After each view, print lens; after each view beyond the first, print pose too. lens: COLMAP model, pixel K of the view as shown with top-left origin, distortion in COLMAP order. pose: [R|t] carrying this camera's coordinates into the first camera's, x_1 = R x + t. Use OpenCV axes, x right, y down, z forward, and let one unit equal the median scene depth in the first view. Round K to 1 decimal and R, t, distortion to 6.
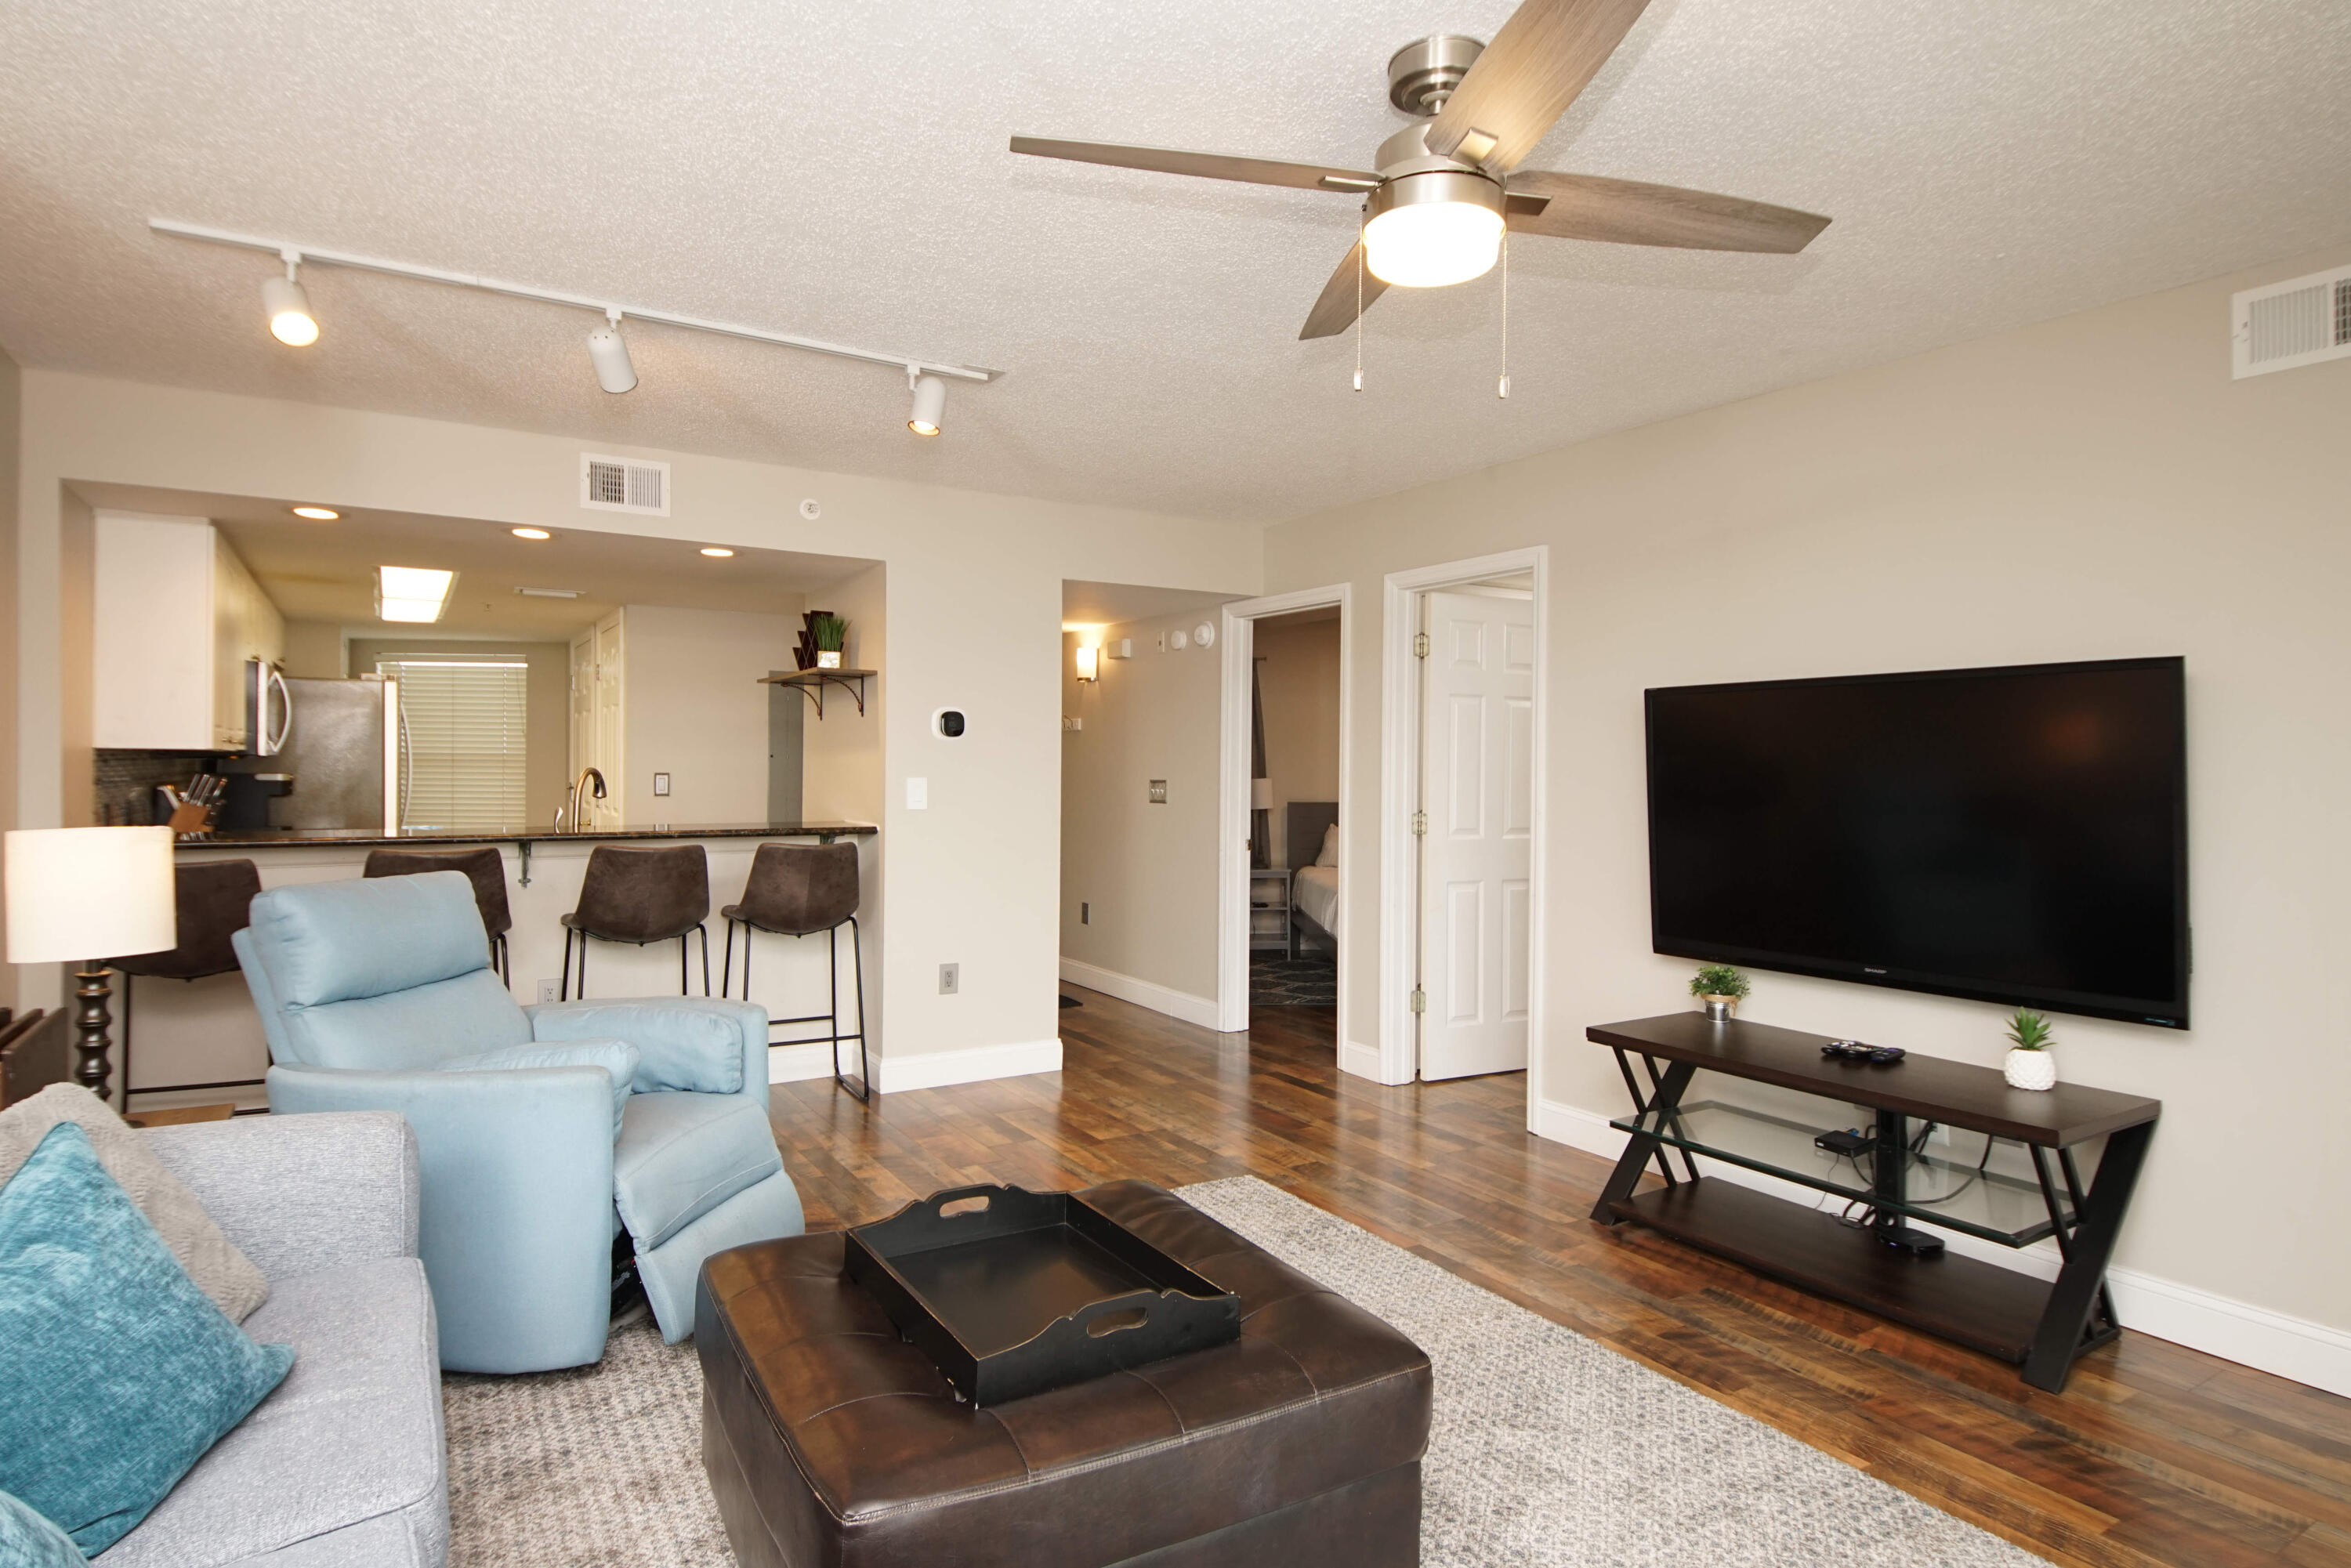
lens RADIAL K [[1273.1, 0, 1138.3], [0, 1273.1, 760.1], [0, 0, 1]] dist [0.030693, -0.032329]
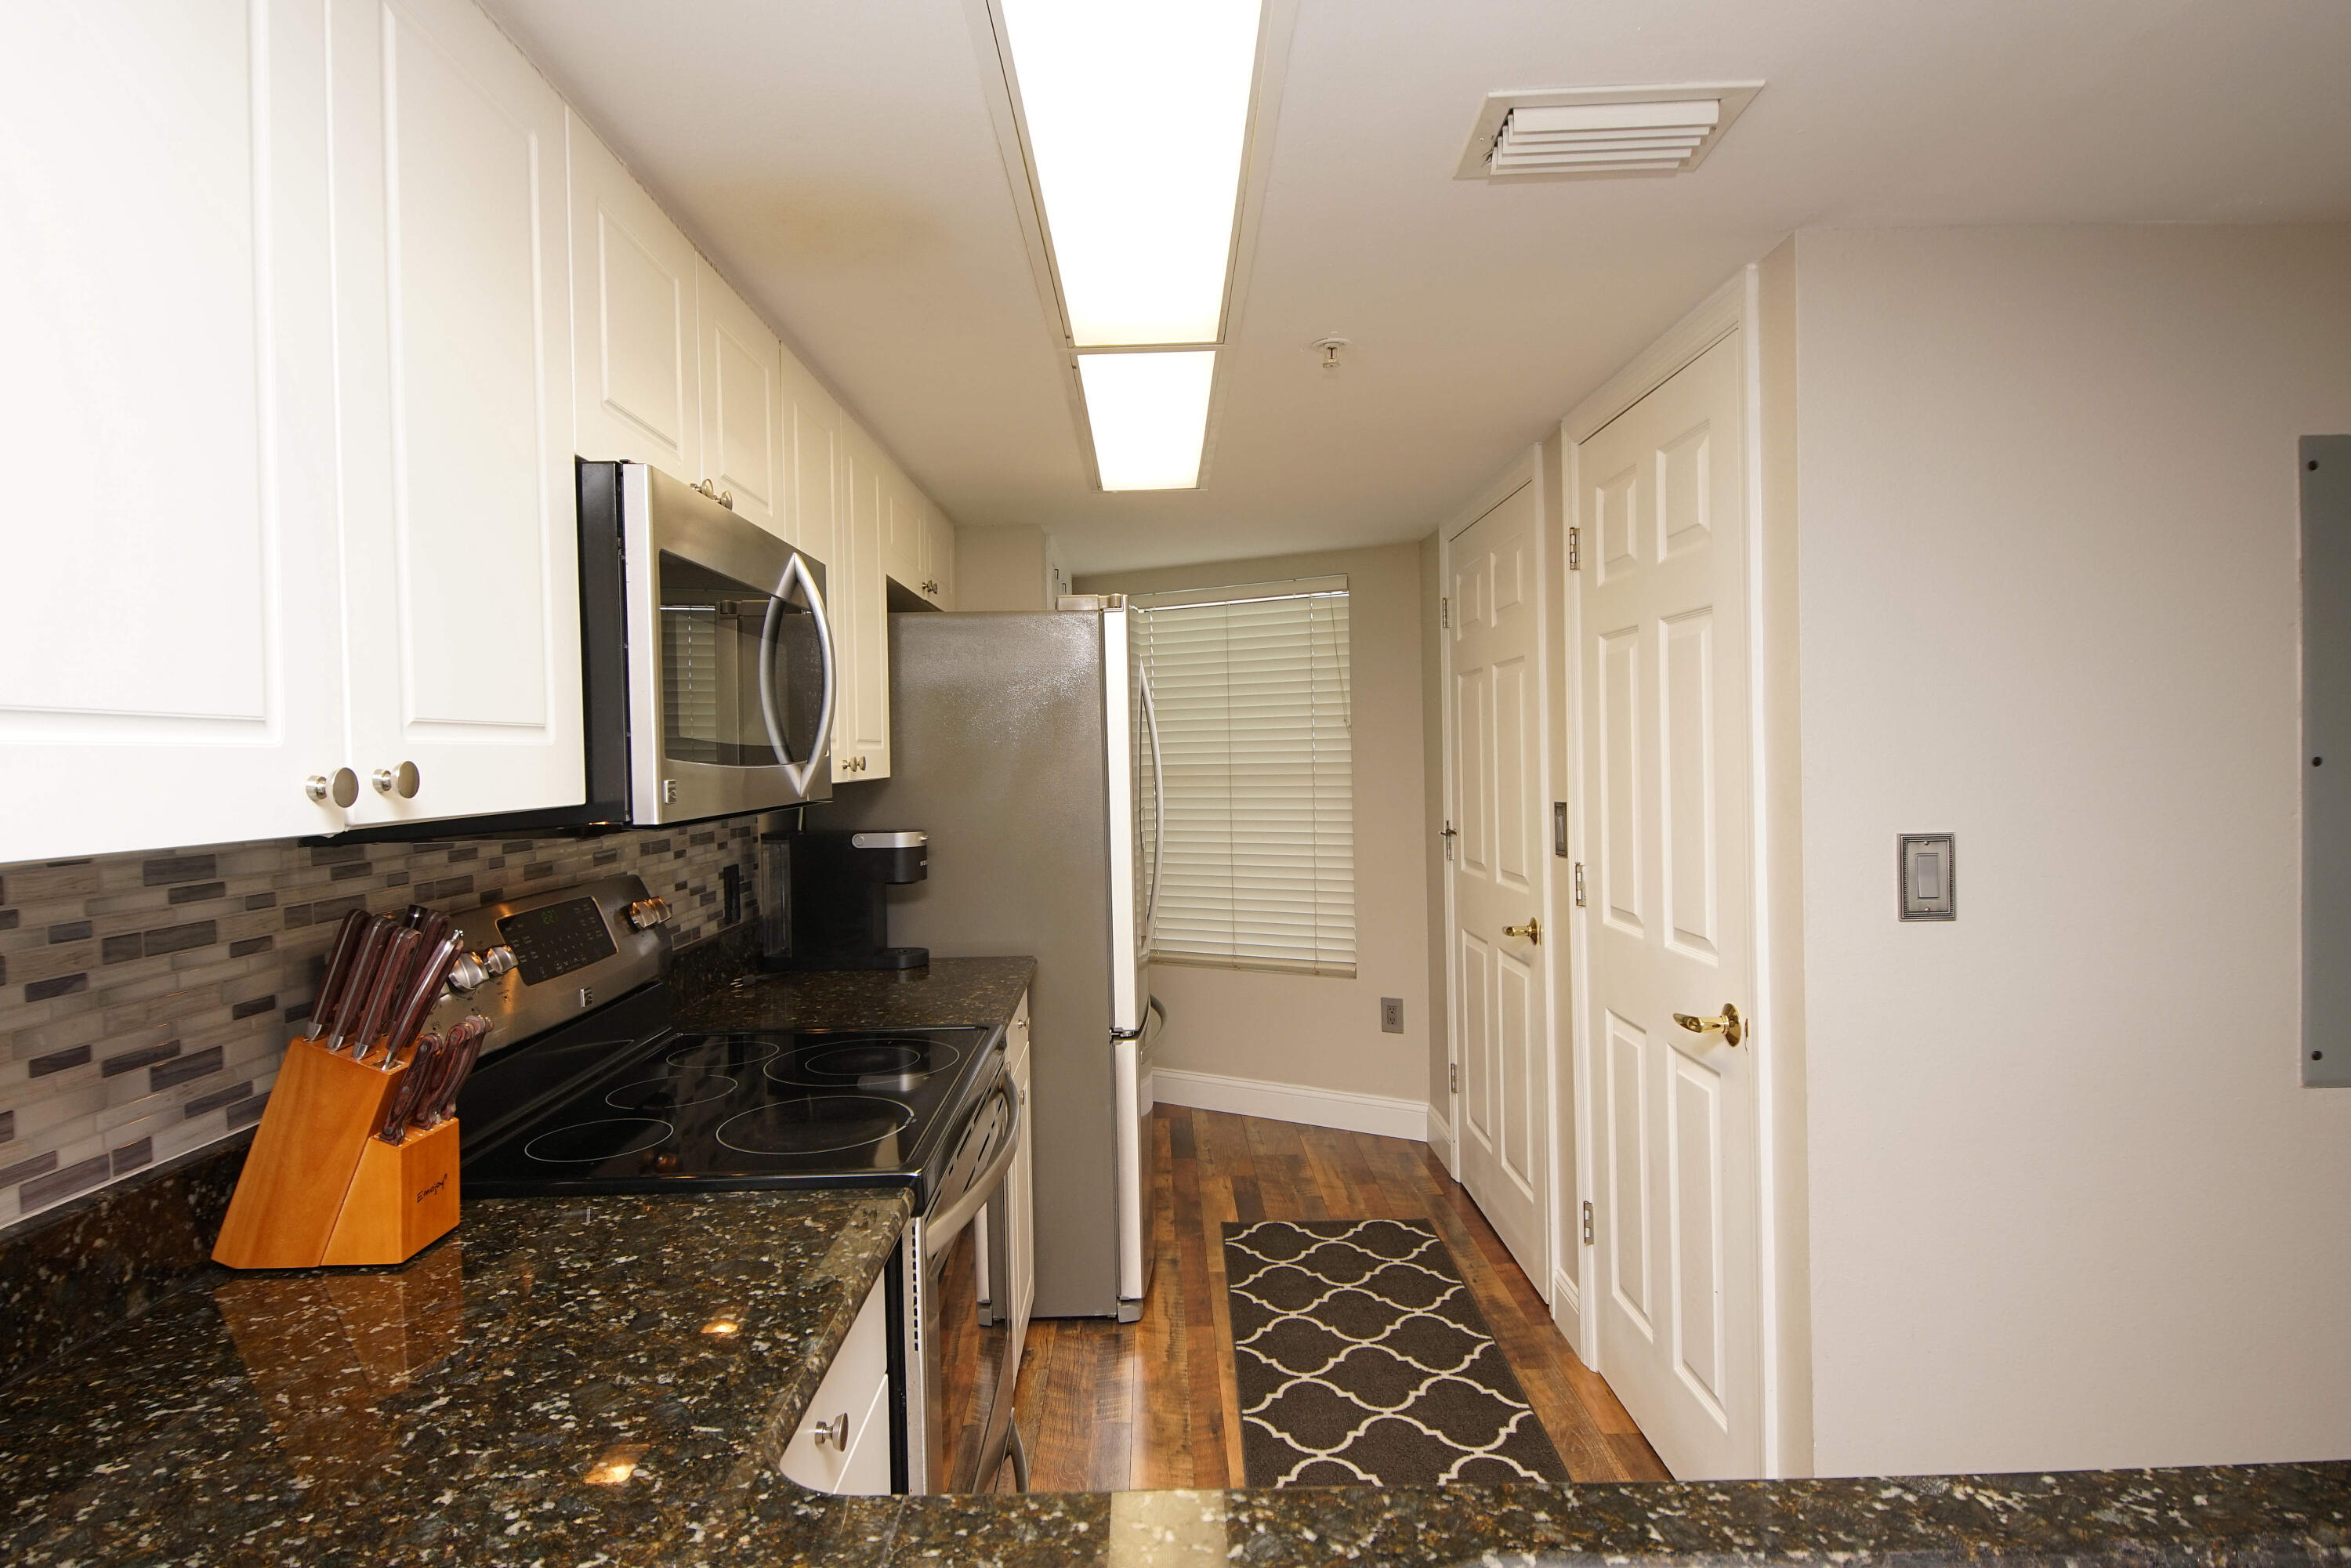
lens RADIAL K [[1273.1, 0, 1183.5], [0, 1273.1, 767.6], [0, 0, 1]] dist [0.030693, -0.032329]
pose [[0.862750, -0.011074, -0.505510, -0.555821], [0.021414, 0.999663, 0.014647, -0.018819], [0.505177, -0.023461, 0.862697, 0.993042]]
